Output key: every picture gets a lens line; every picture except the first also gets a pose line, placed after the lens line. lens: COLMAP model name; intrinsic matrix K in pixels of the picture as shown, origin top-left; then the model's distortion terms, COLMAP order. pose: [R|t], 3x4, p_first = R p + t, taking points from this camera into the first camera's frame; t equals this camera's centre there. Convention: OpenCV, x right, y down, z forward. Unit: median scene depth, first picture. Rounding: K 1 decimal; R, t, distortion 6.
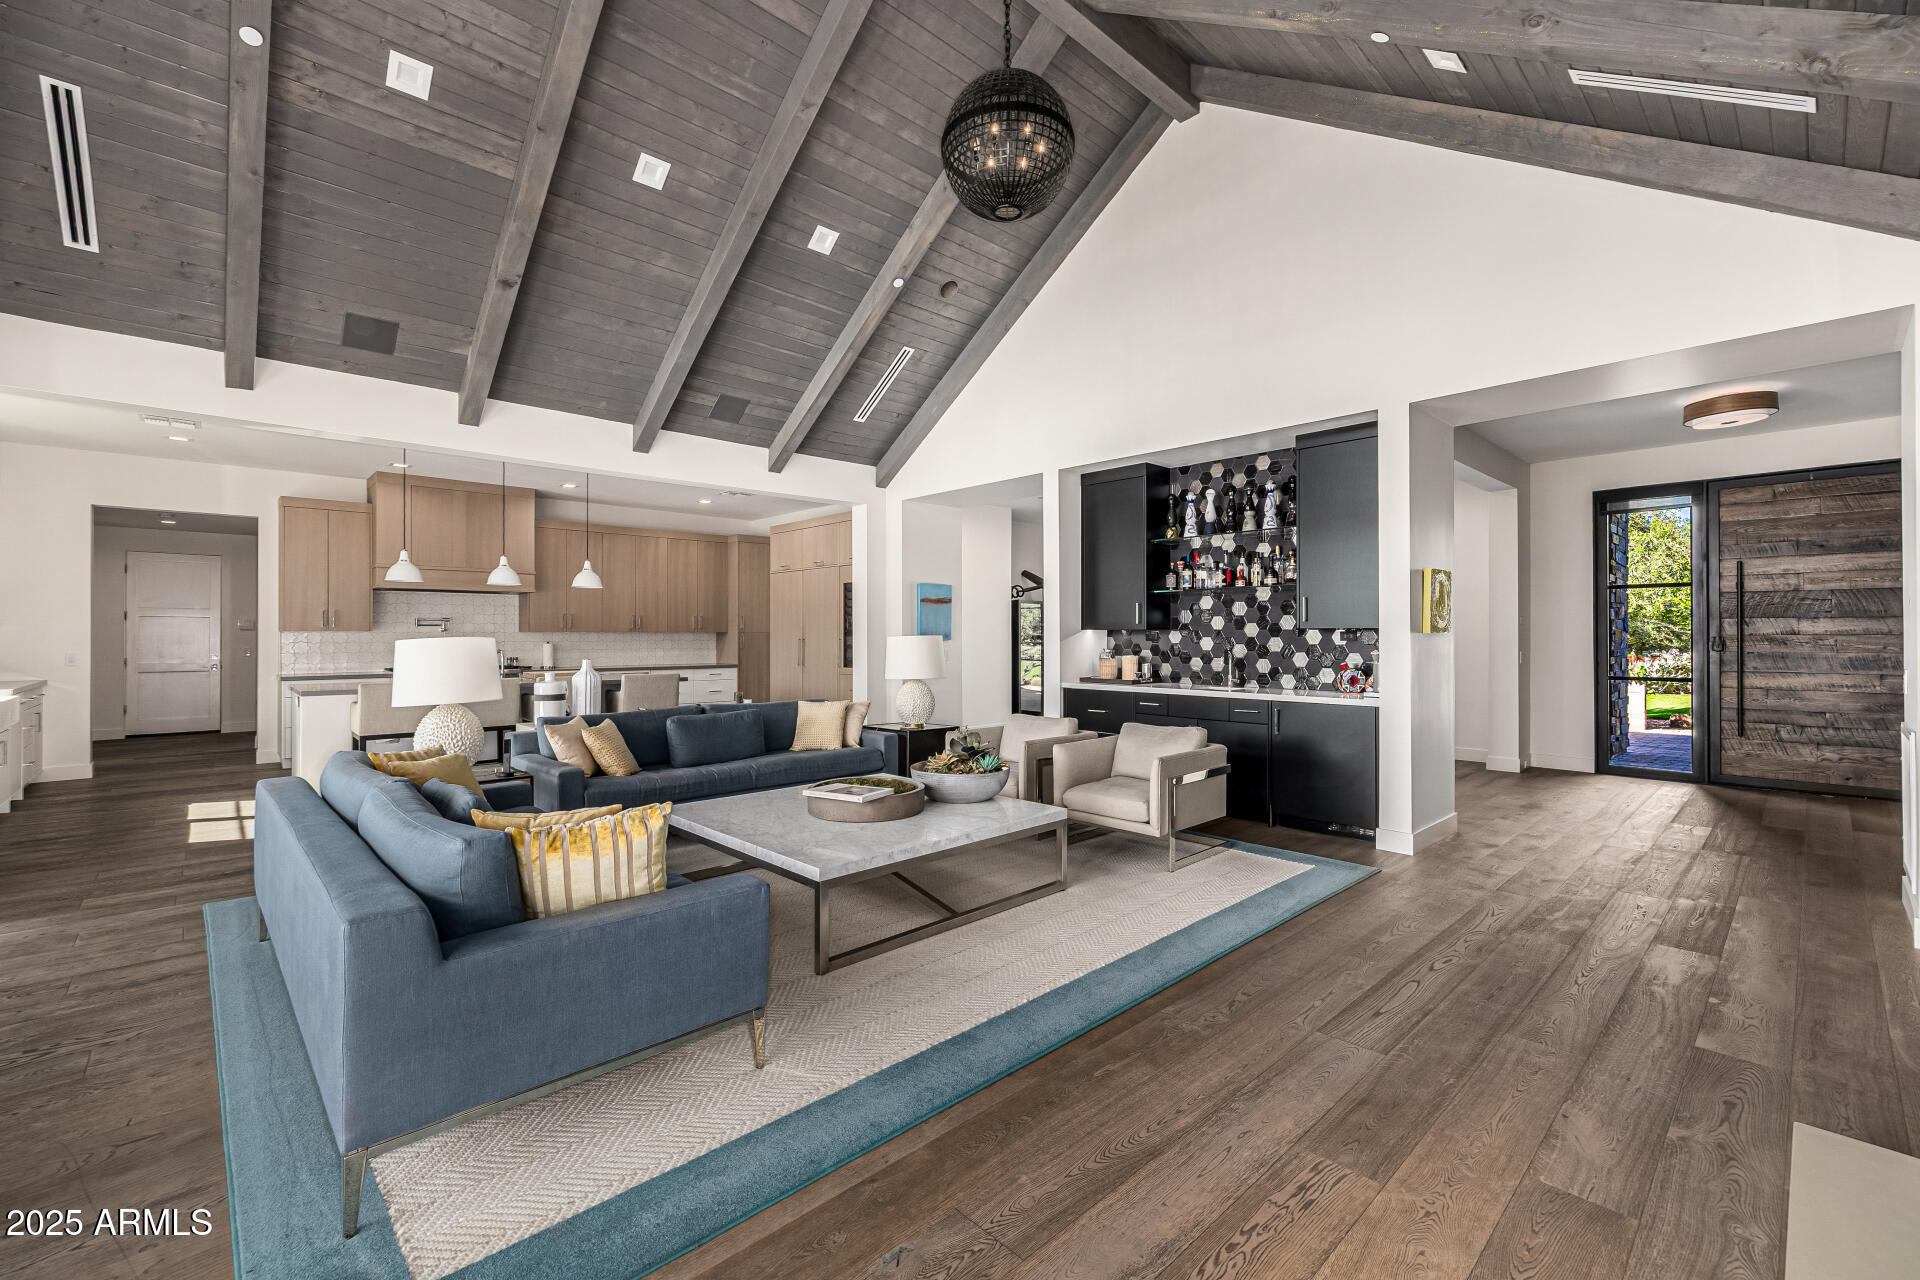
lens RADIAL K [[818.3, 0, 957.9], [0, 818.3, 629.1], [0, 0, 1]] dist [0.002095, 0.000637]
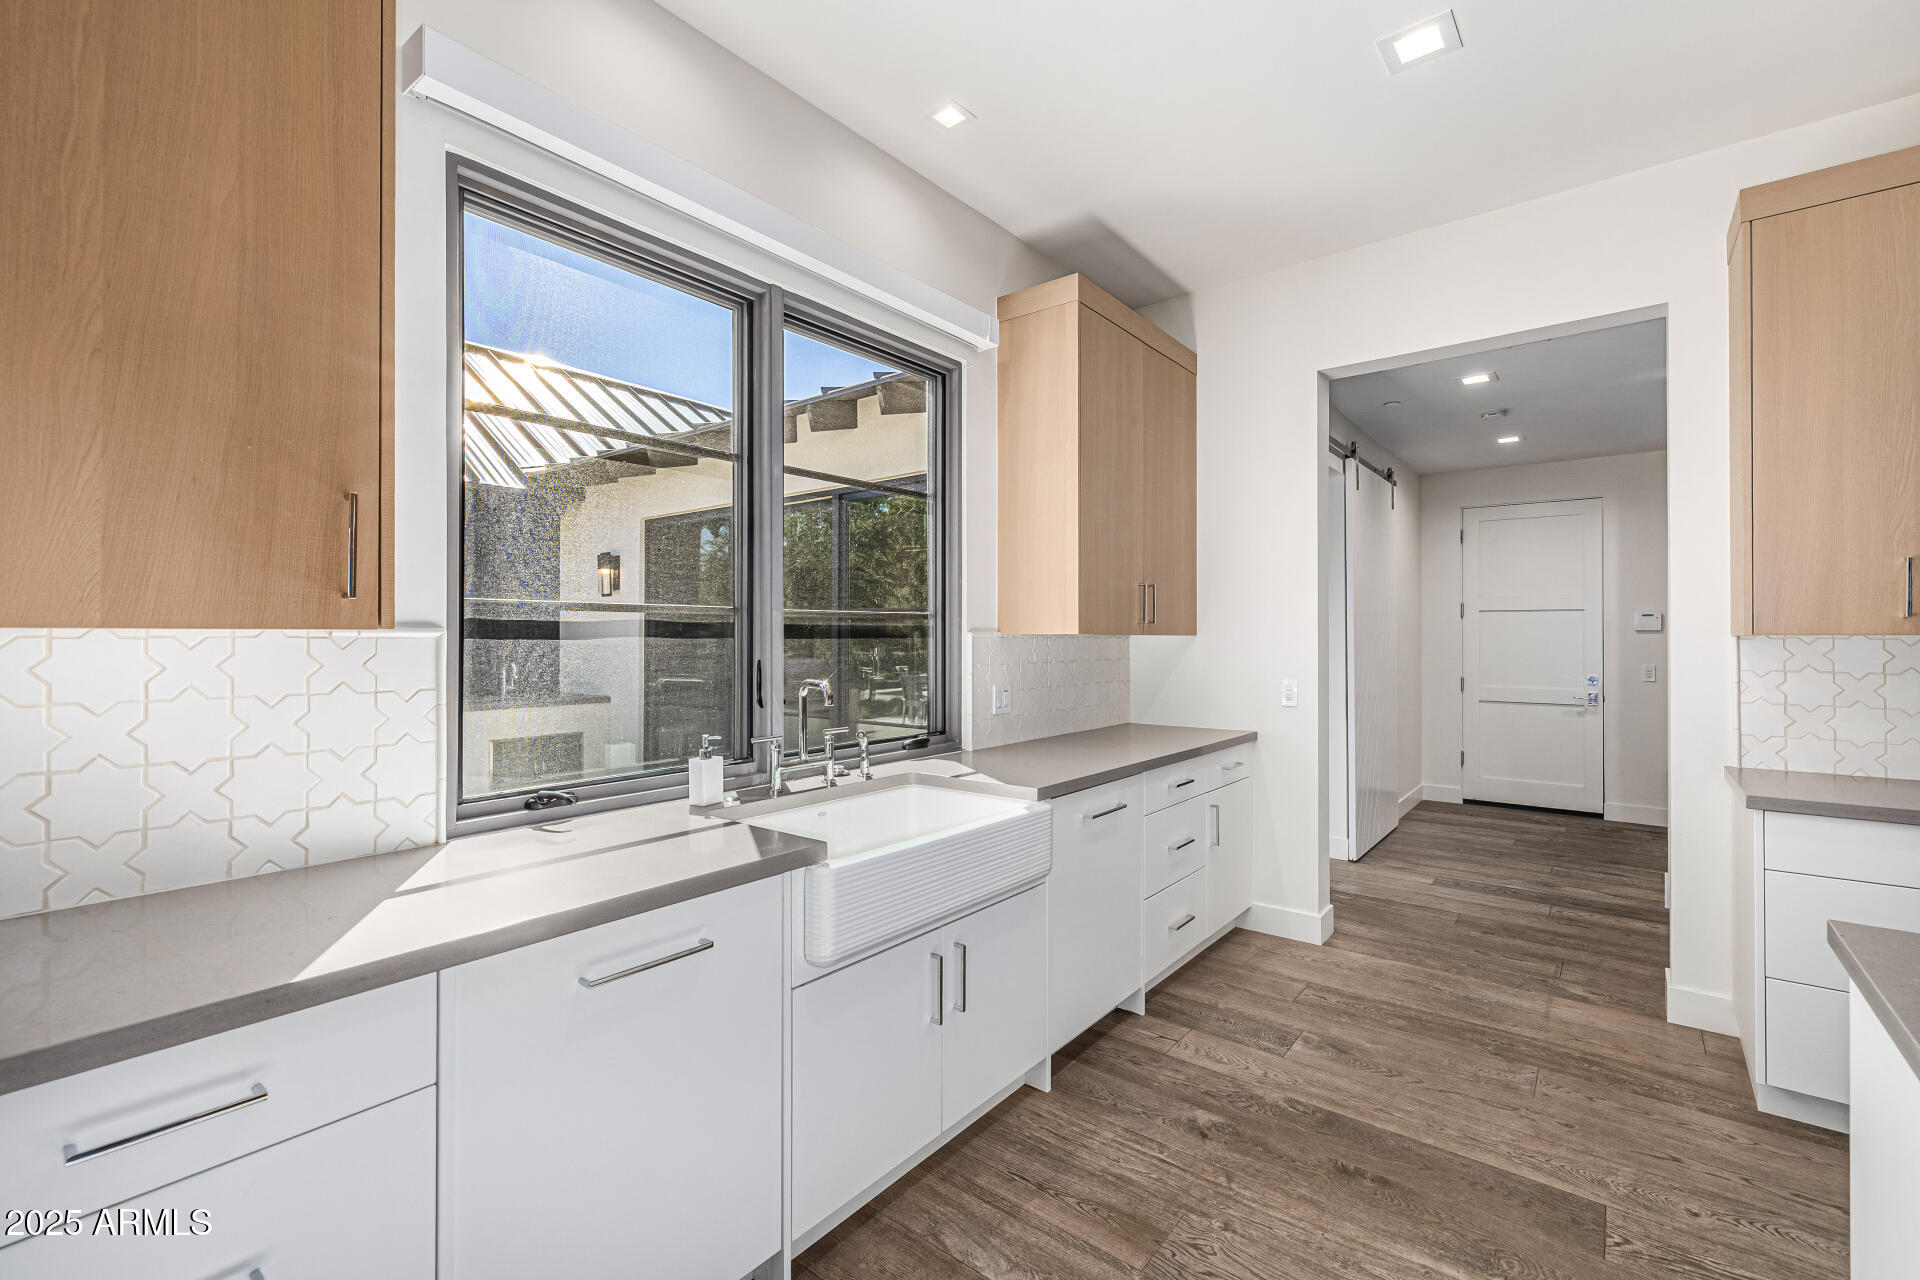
lens RADIAL K [[822.2, 0, 964.3], [0, 822.2, 633.5], [0, 0, 1]] dist [0.003389, 0.000438]
pose [[0.154366, -0.002471, -0.988011, -0.695816], [0.005640, 0.999983, -0.001620, 0.000236], [0.987998, -0.005322, 0.154377, 0.818021]]
